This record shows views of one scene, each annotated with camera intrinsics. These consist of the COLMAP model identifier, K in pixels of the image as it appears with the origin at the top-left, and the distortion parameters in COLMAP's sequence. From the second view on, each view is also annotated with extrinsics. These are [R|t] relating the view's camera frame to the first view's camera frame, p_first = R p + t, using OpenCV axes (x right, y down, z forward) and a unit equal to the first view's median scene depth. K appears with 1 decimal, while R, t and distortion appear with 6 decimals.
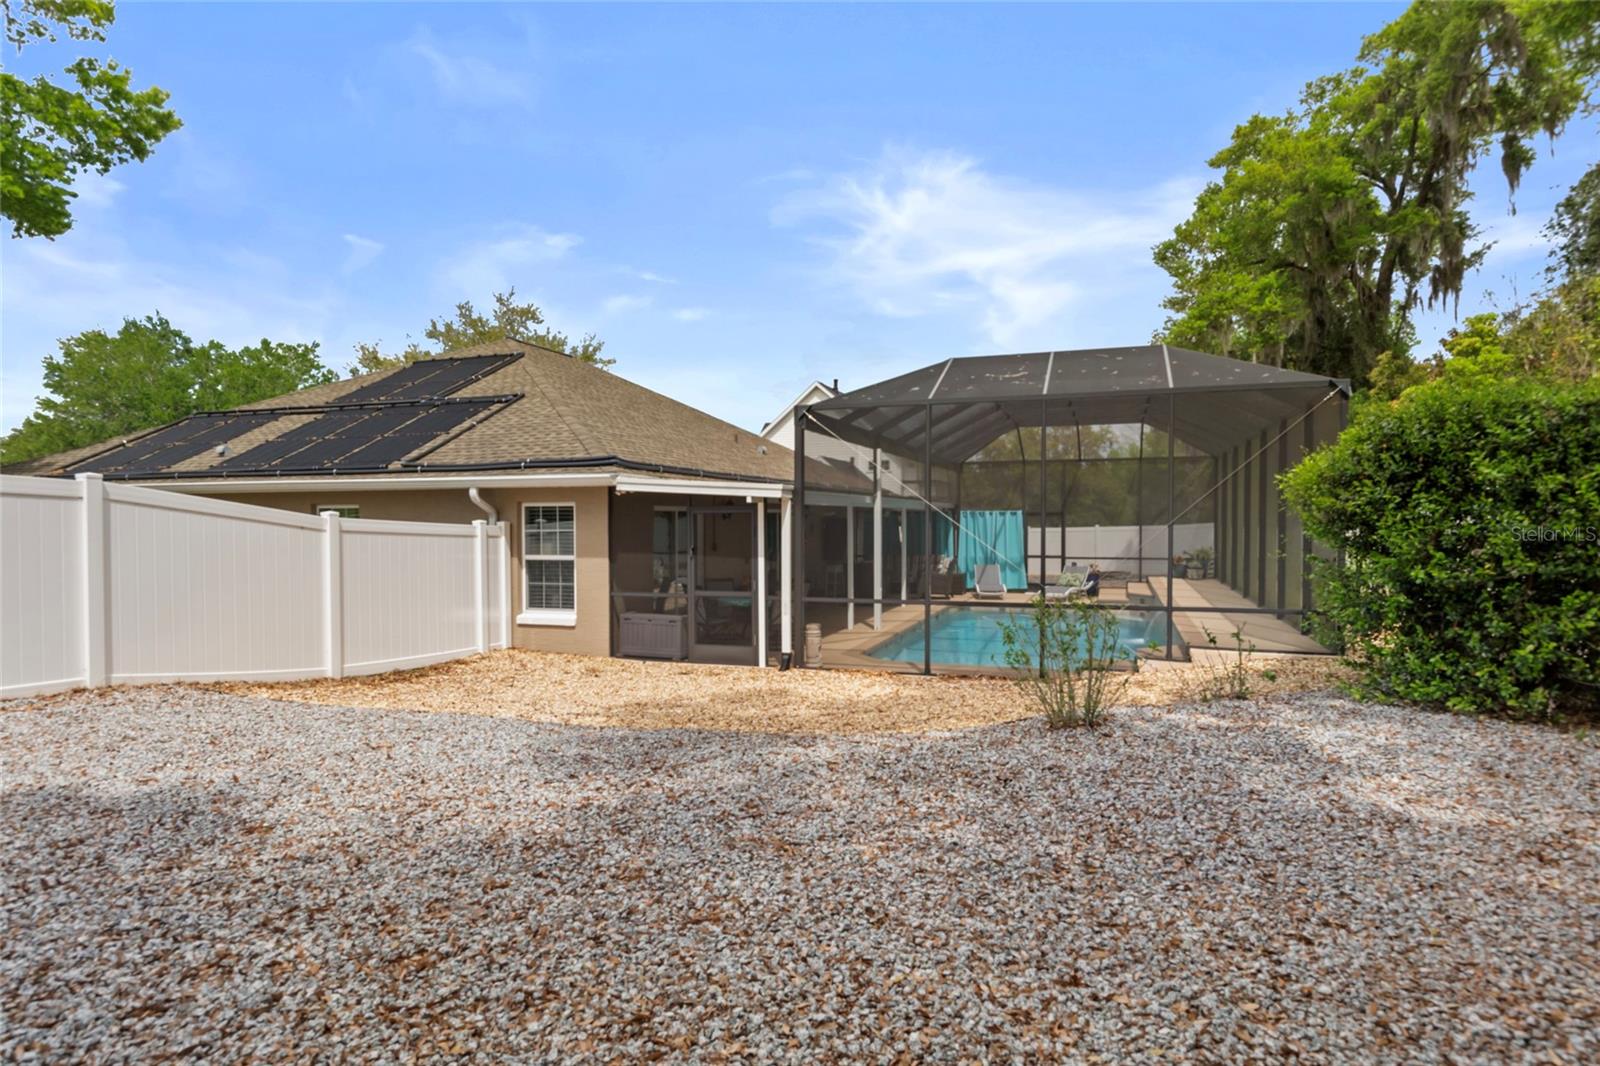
lens RADIAL K [[892.8, 0, 800.0], [0, 892.8, 533.0], [0, 0, 1]] dist [-0.001260, -0.000432]
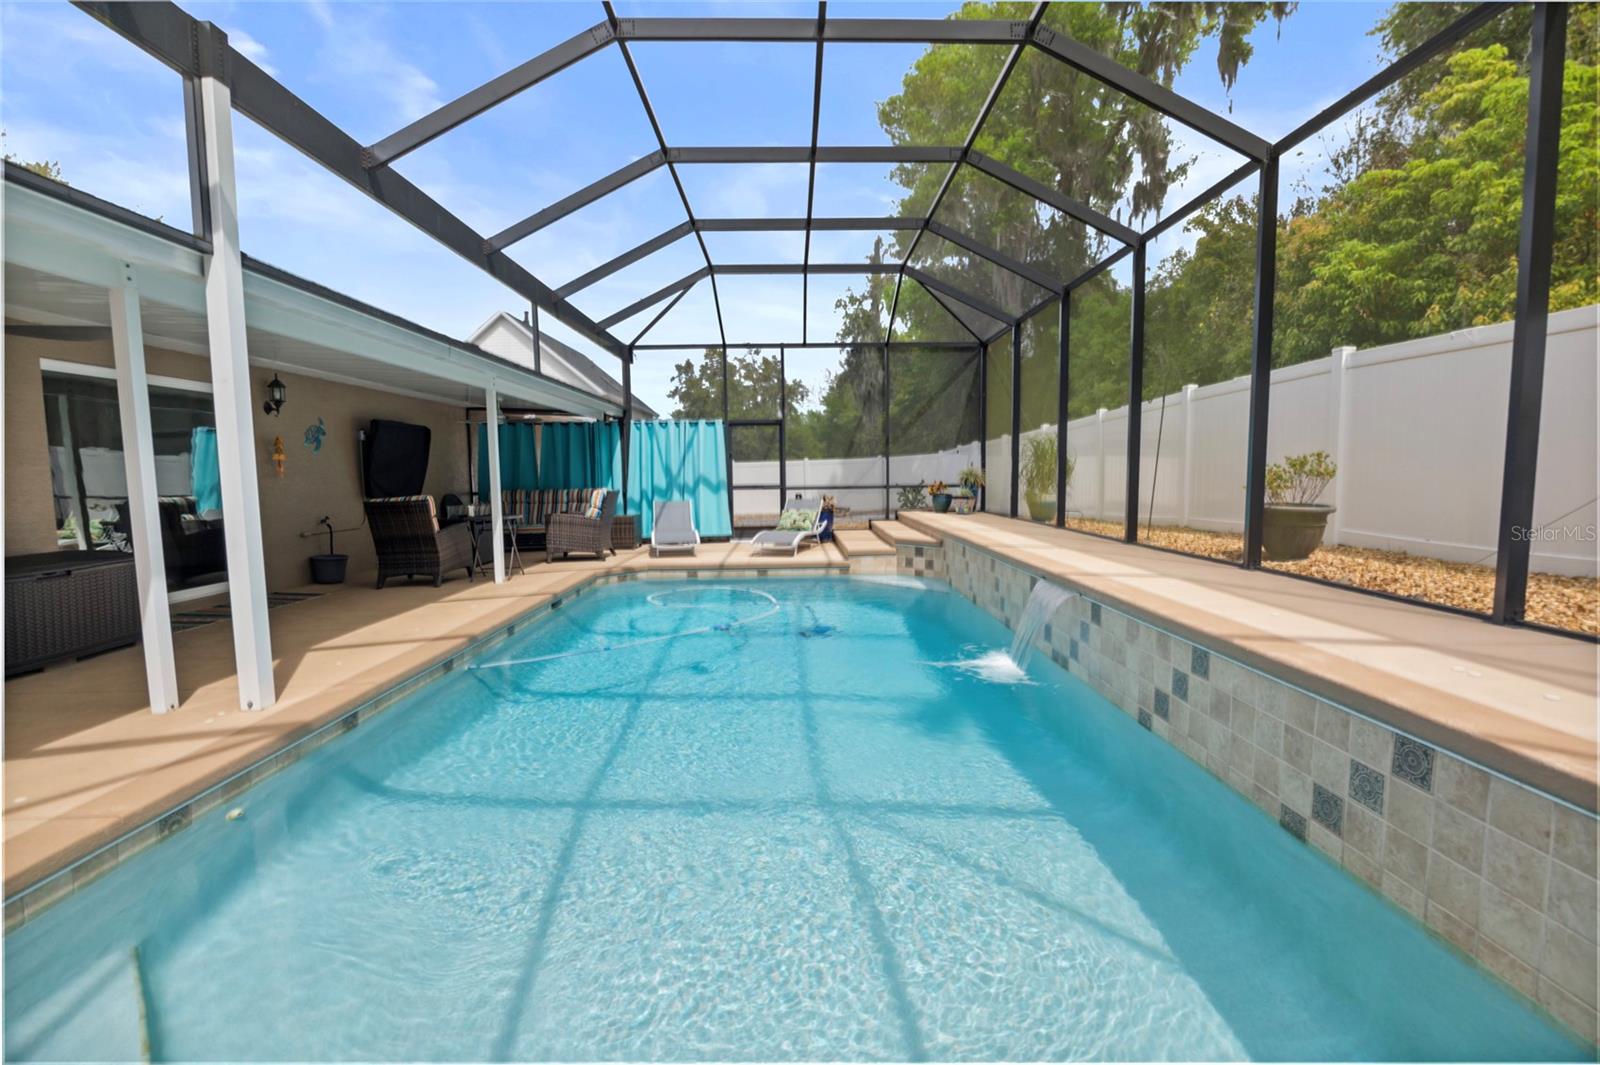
lens RADIAL K [[681.4, 0, 800.0], [0, 681.4, 532.5], [0, 0, 1]] dist [-0.019071, 0.000477]
pose [[0.938790, -0.037400, 0.342453, 0.127041], [0.013346, 0.997291, 0.072329, 0.024326], [-0.344230, -0.063332, 0.936747, 0.503493]]
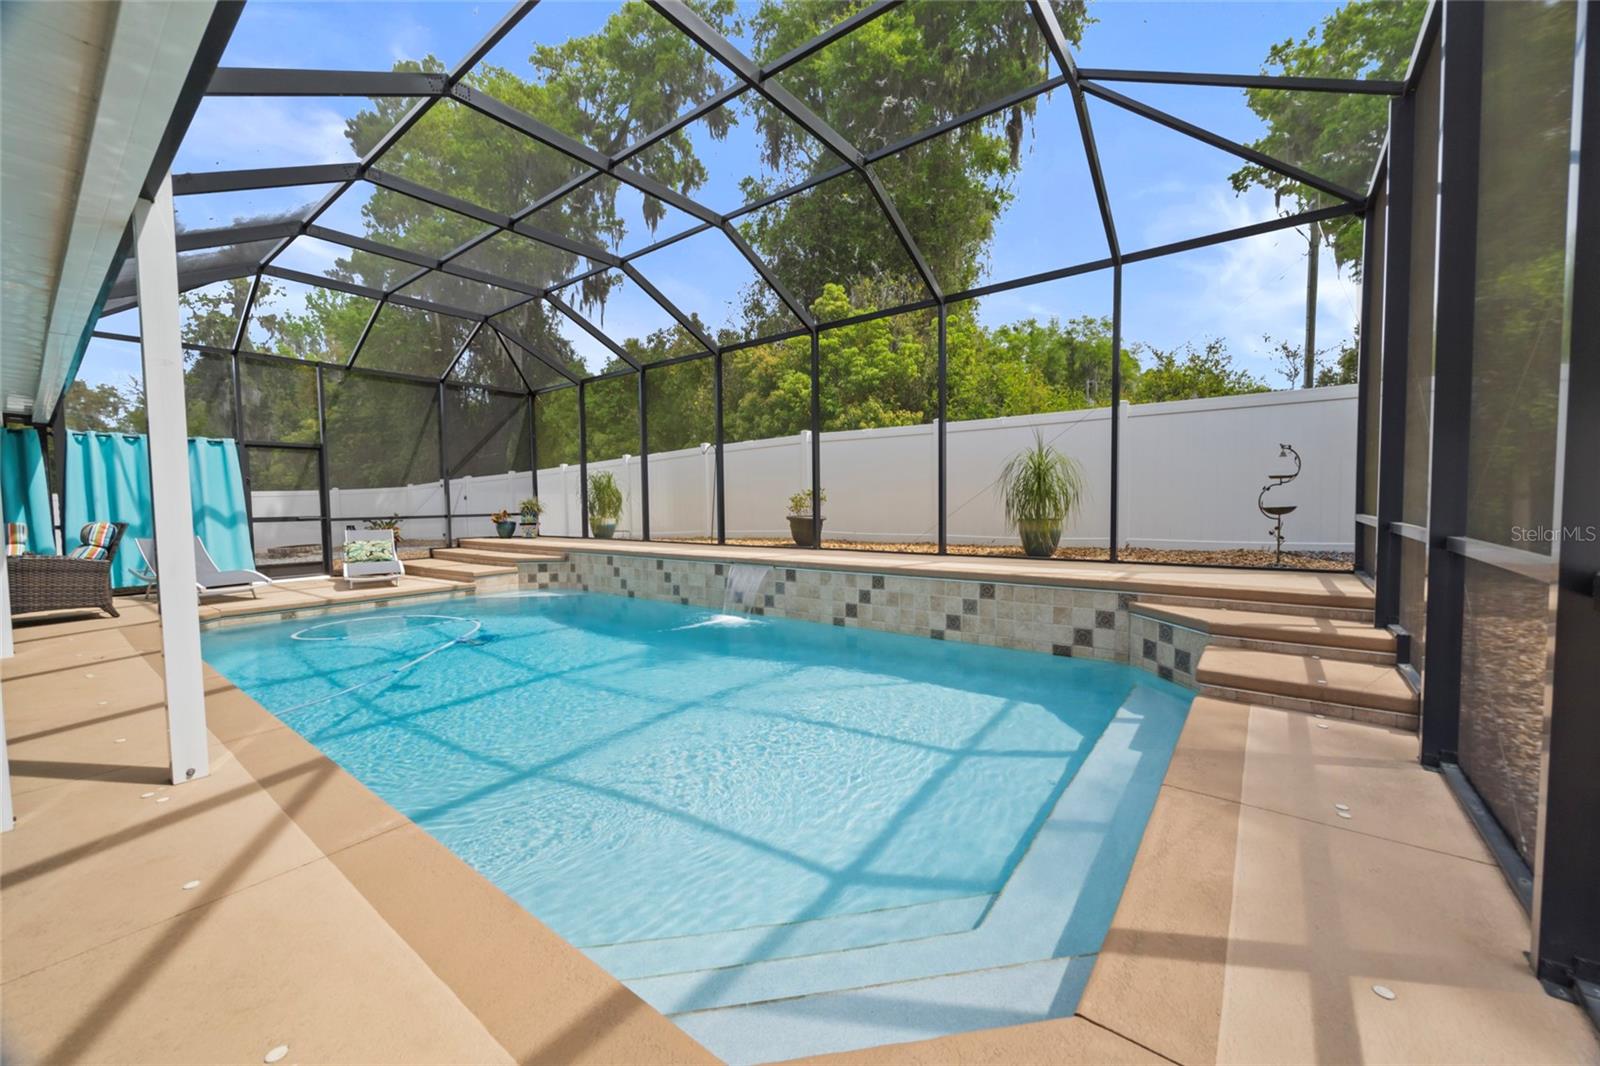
lens RADIAL K [[611.0, 0, 800.0], [0, 611.0, 533.0], [0, 0, 1]] dist [-0.001698, -0.000284]
pose [[0.324974, -0.050319, 0.944383, -0.005027], [0.026815, 0.998672, 0.043984, 0.027496], [-0.945343, 0.011030, 0.325892, 0.546141]]
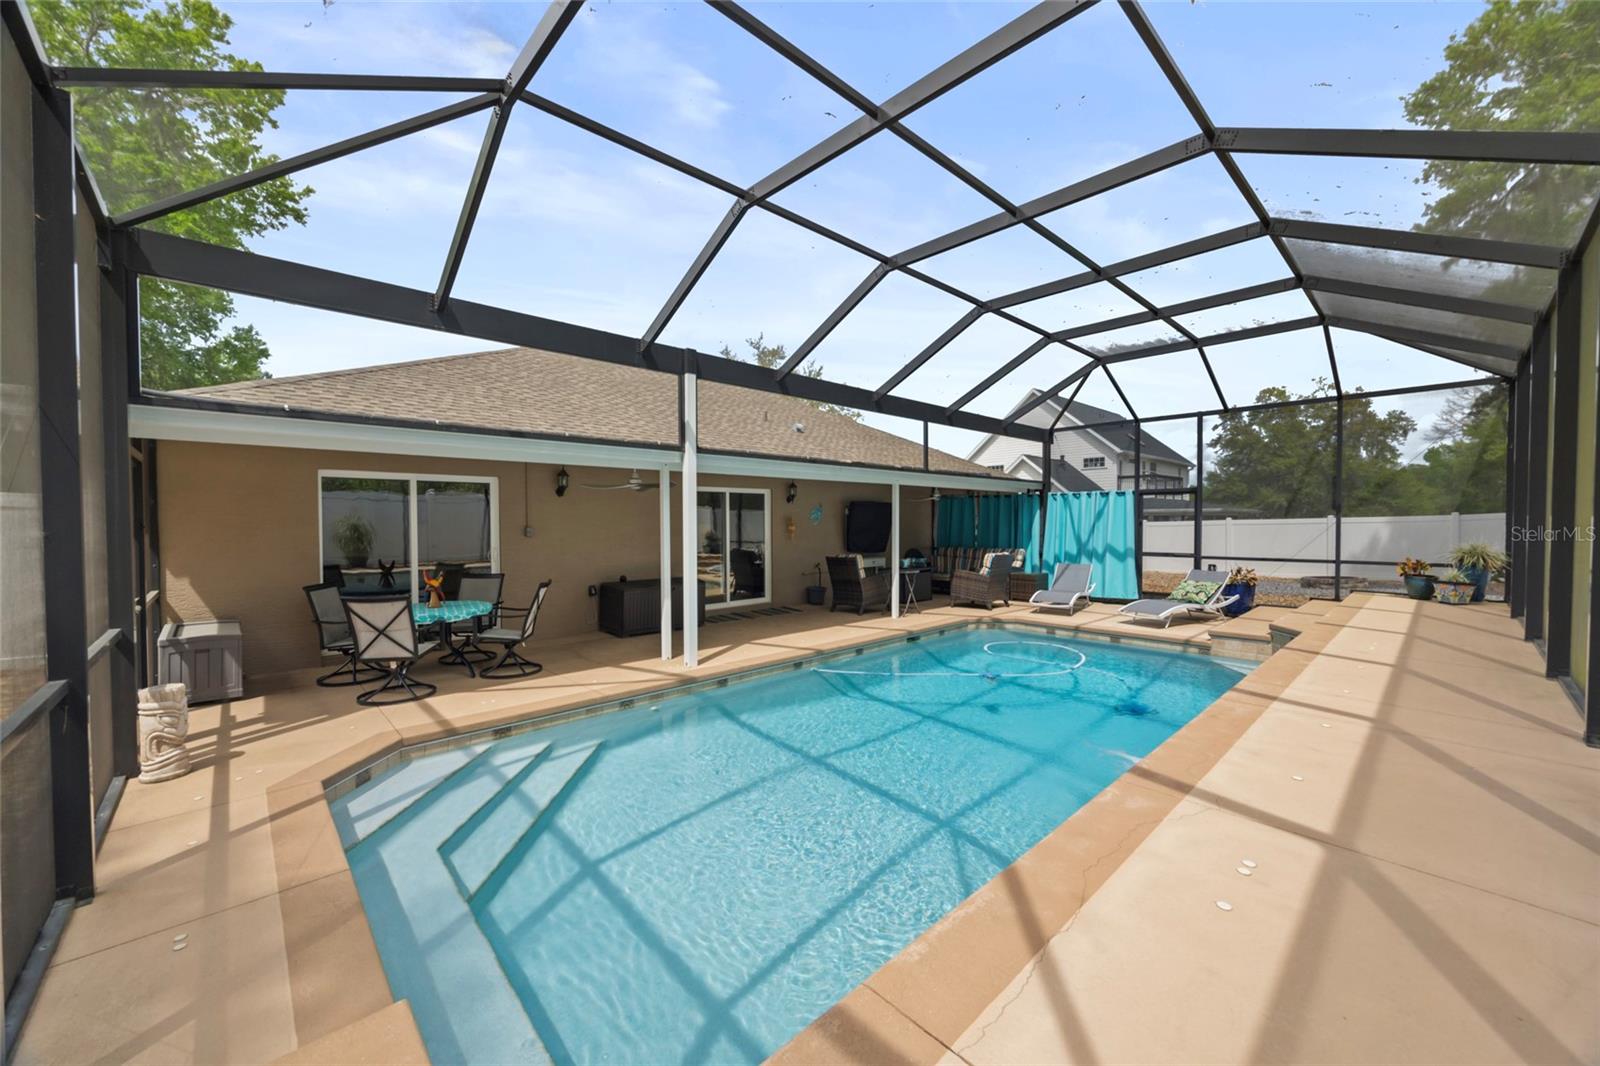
lens RADIAL K [[602.7, 0, 800.0], [0, 602.7, 533.0], [0, 0, 1]] dist [-0.011243, 0.000050]
pose [[0.881542, 0.011174, -0.471973, 0.244608], [-0.007159, 0.999921, 0.010302, 0.007309], [0.472051, -0.005702, 0.881553, 0.460498]]
